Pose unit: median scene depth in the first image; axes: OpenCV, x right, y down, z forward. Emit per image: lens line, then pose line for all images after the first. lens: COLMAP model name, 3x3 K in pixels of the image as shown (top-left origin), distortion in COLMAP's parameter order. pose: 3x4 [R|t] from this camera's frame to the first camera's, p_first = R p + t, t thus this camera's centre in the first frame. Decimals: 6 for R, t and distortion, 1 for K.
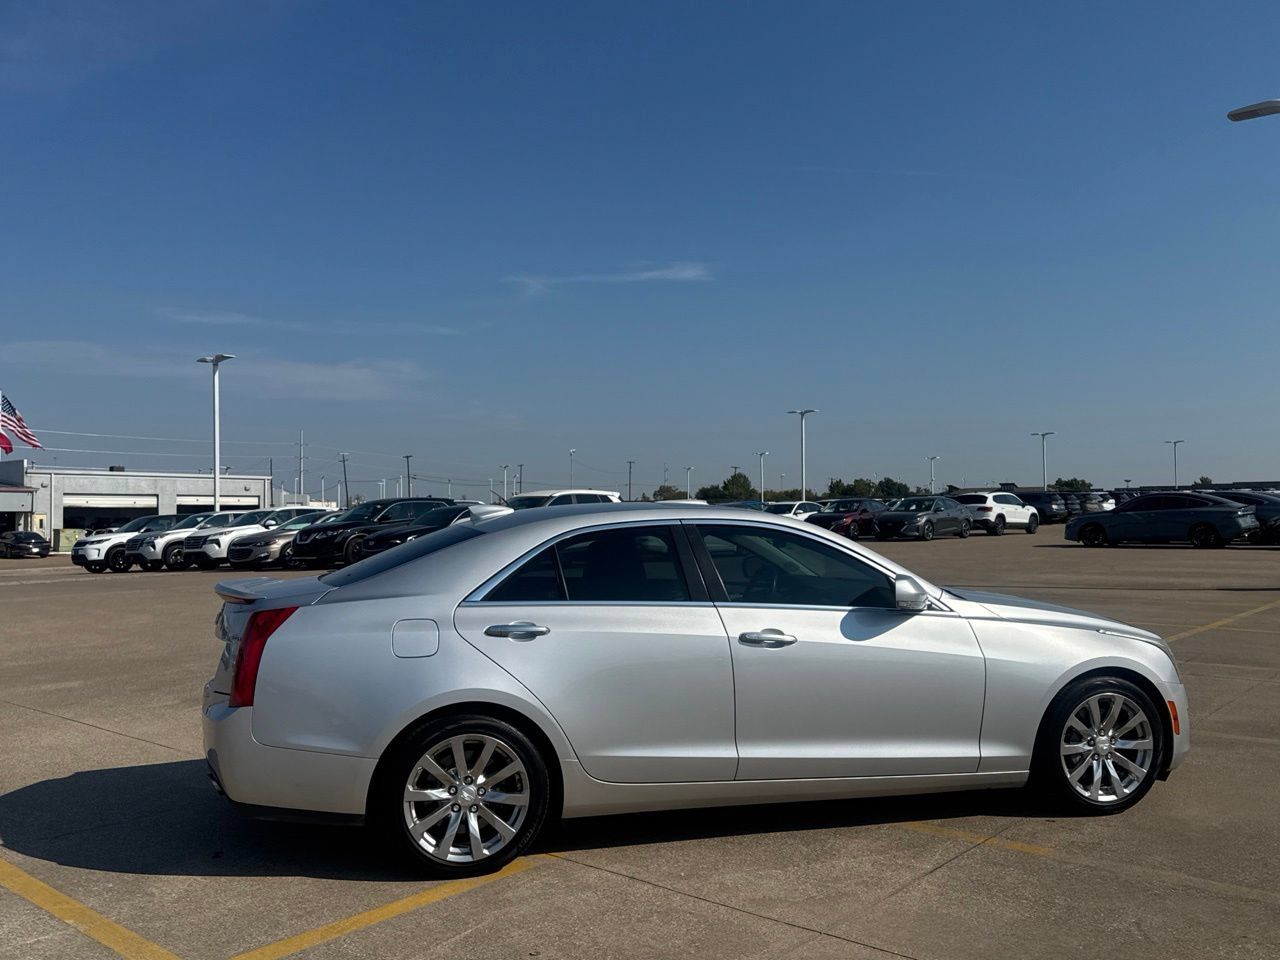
lens RADIAL K [[1099.1, 0, 633.8], [0, 1099.1, 490.3], [0, 0, 1]] dist [0.155159, -0.298972]
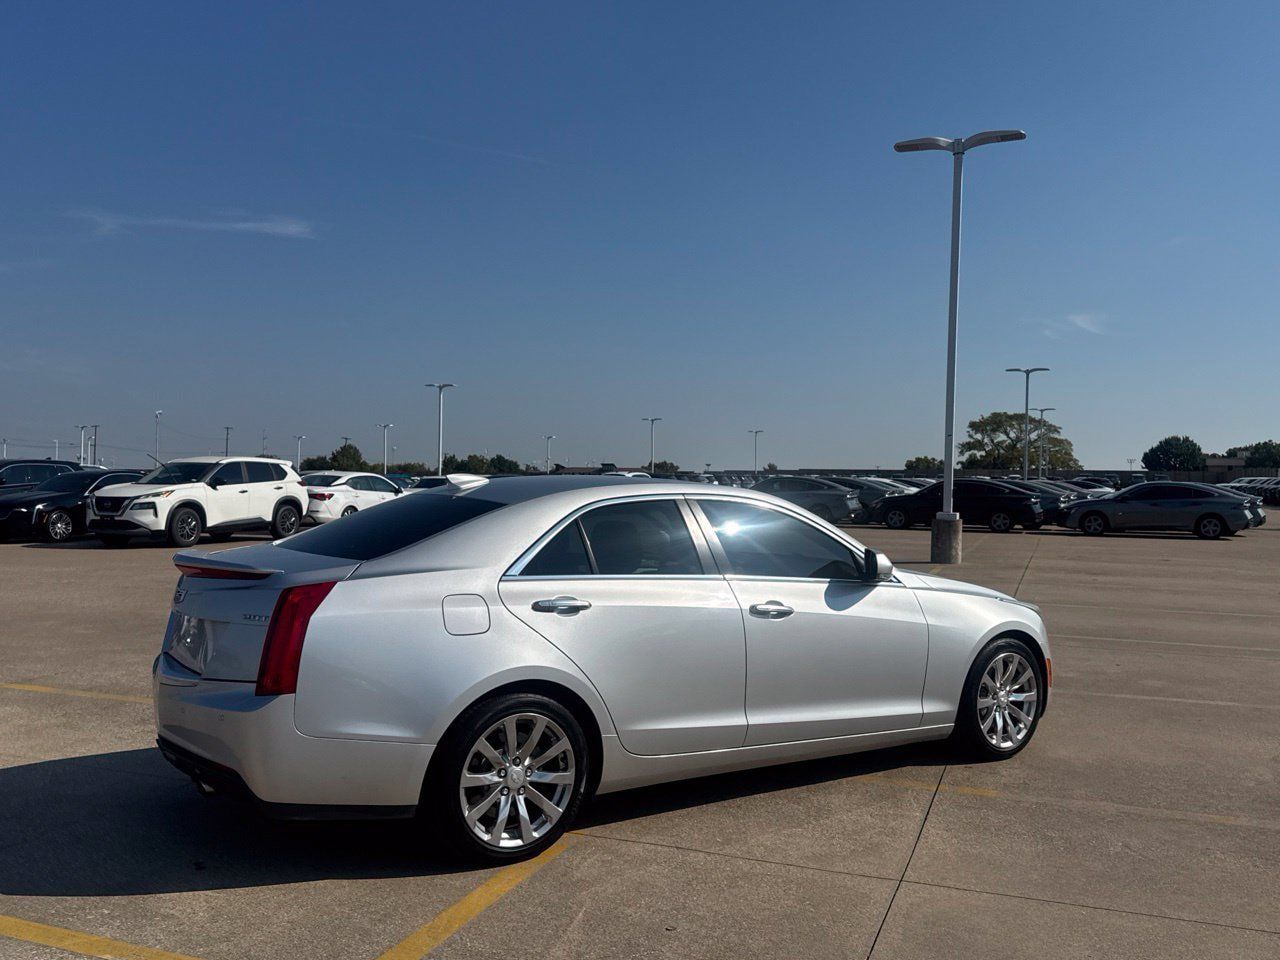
lens RADIAL K [[1099.1, 0, 634.9], [0, 1099.1, 497.3], [0, 0, 1]] dist [0.155159, -0.298972]
pose [[0.937729, 0.020155, 0.346783, -0.337604], [-0.030238, 0.999262, 0.023691, 0.006817], [-0.346050, -0.032701, 0.937646, 0.067762]]
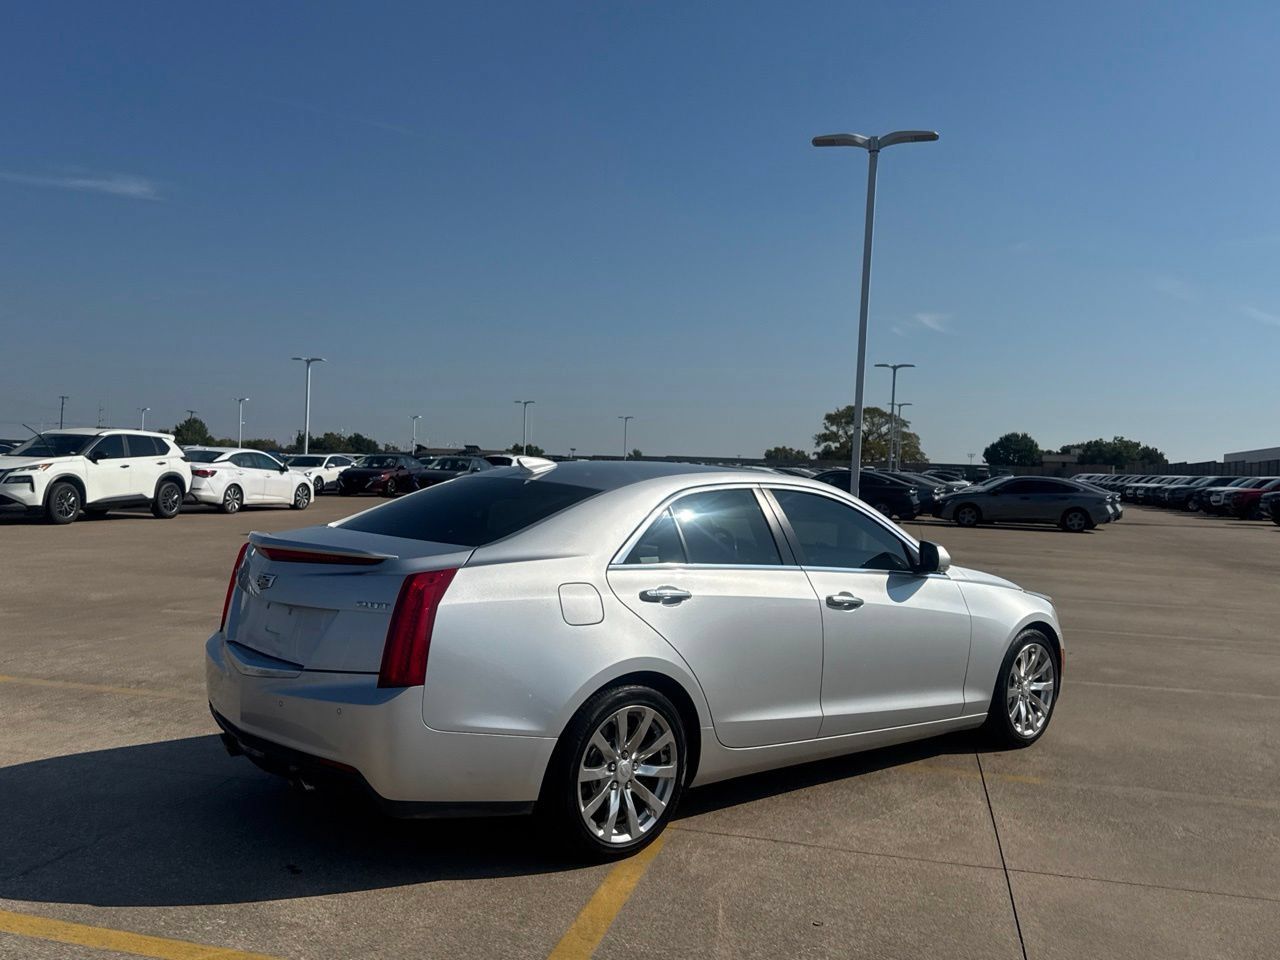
lens RADIAL K [[1099.1, 0, 630.9], [0, 1099.1, 506.5], [0, 0, 1]] dist [0.155159, -0.298972]
pose [[0.887476, 0.029038, 0.459938, -0.501491], [-0.053917, 0.997701, 0.041047, 0.012085], [-0.457689, -0.061227, 0.887002, 0.162114]]
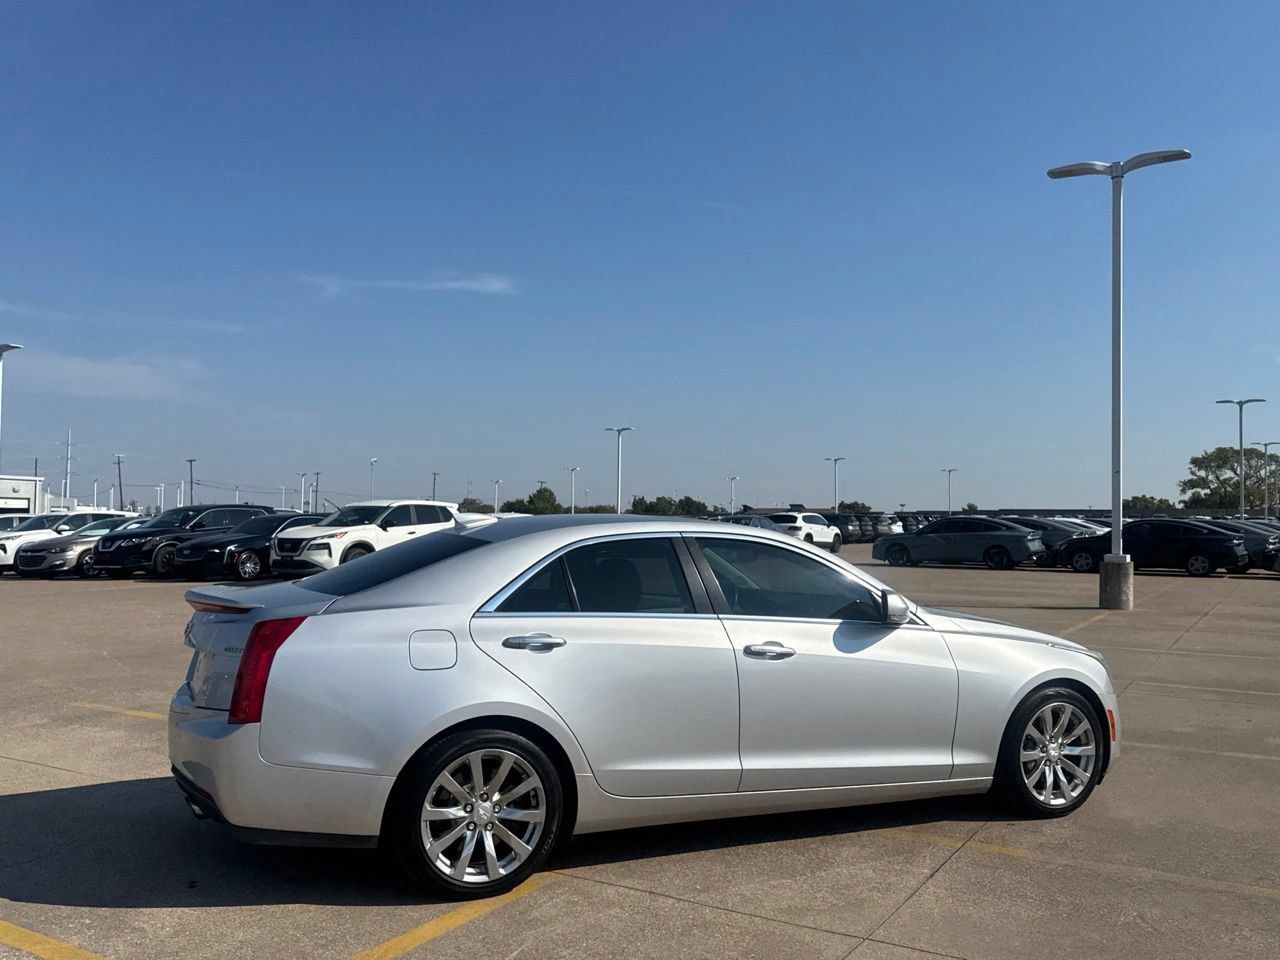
lens RADIAL K [[1099.1, 0, 634.9], [0, 1099.1, 483.7], [0, 0, 1]] dist [0.155159, -0.298972]
pose [[0.983436, 0.028090, 0.179067, -0.174437], [-0.024670, 0.999469, -0.021296, 0.004781], [-0.179570, 0.016526, 0.983606, 0.017306]]
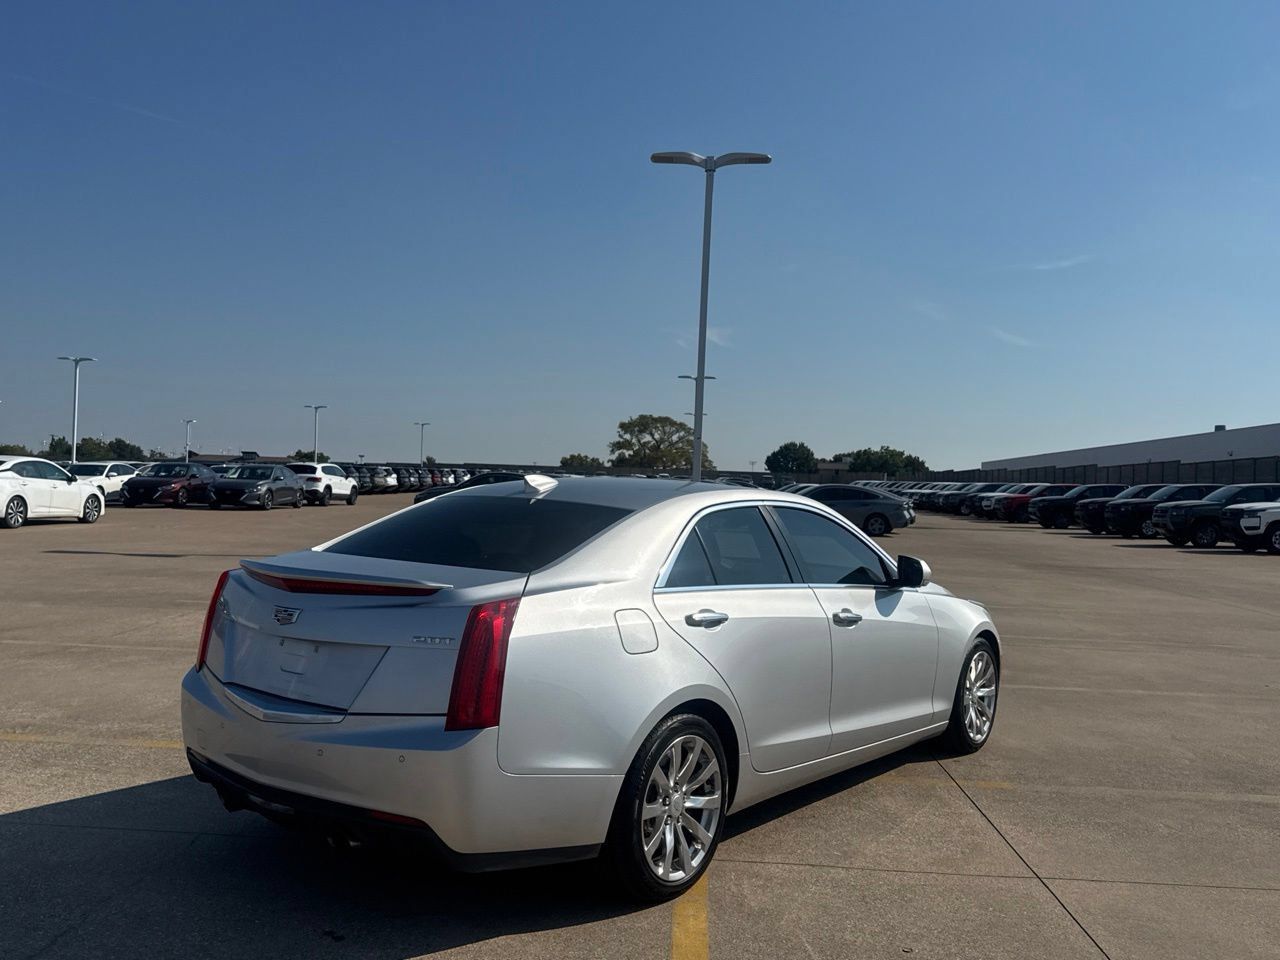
lens RADIAL K [[1099.1, 0, 637.0], [0, 1099.1, 491.3], [0, 0, 1]] dist [0.155159, -0.298972]
pose [[0.782676, 0.034497, 0.621473, -0.638629], [-0.052381, 0.998572, 0.010539, 0.013597], [-0.620222, -0.040802, 0.783365, 0.288584]]
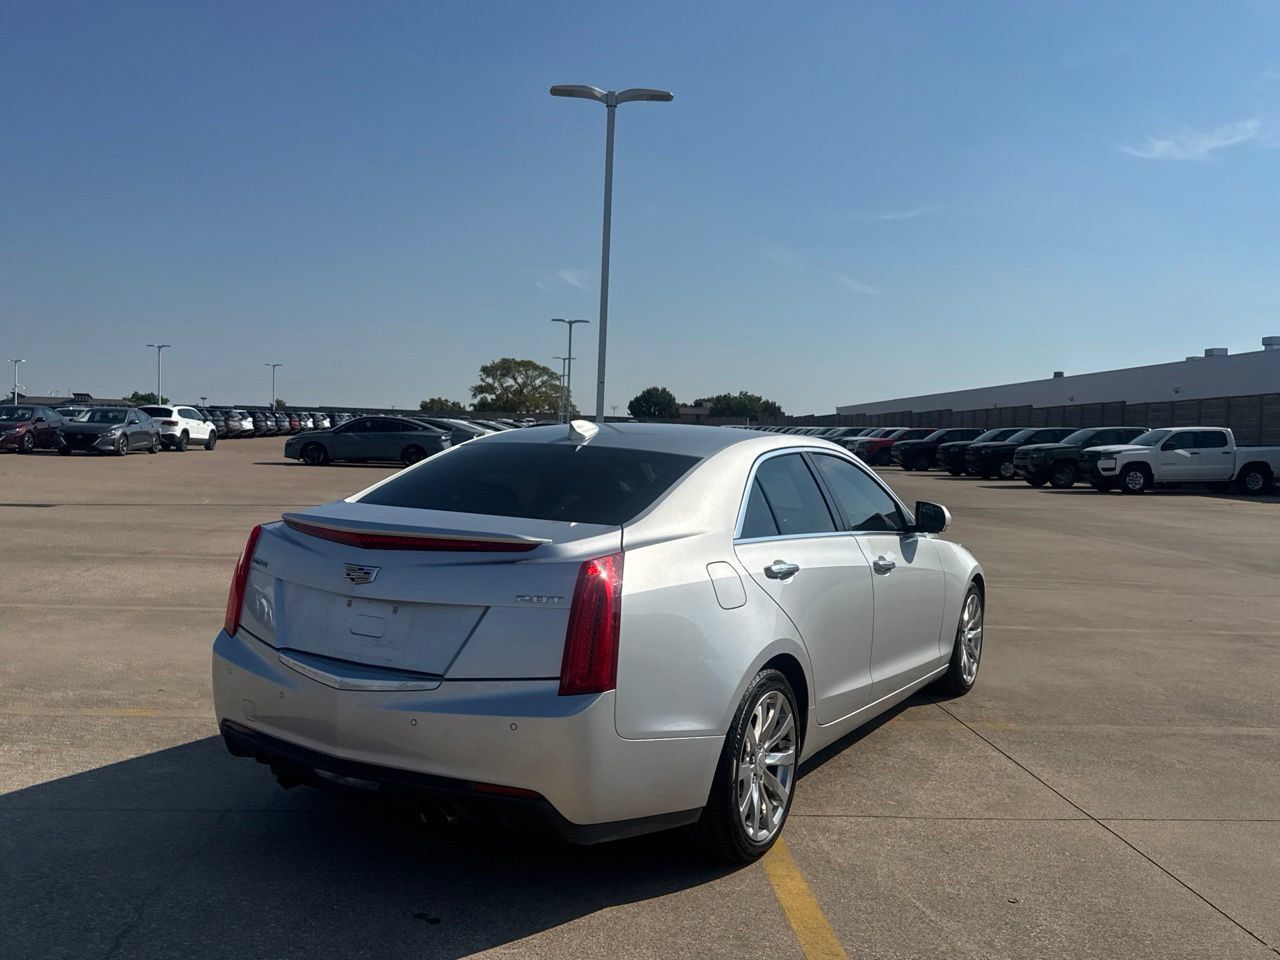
lens RADIAL K [[1099.1, 0, 637.4], [0, 1099.1, 485.8], [0, 0, 1]] dist [0.155159, -0.298972]
pose [[0.697587, 0.001258, 0.716499, -0.720288], [-0.052204, 0.997430, 0.049076, 0.020705], [-0.714595, -0.071639, 0.695860, 0.421861]]
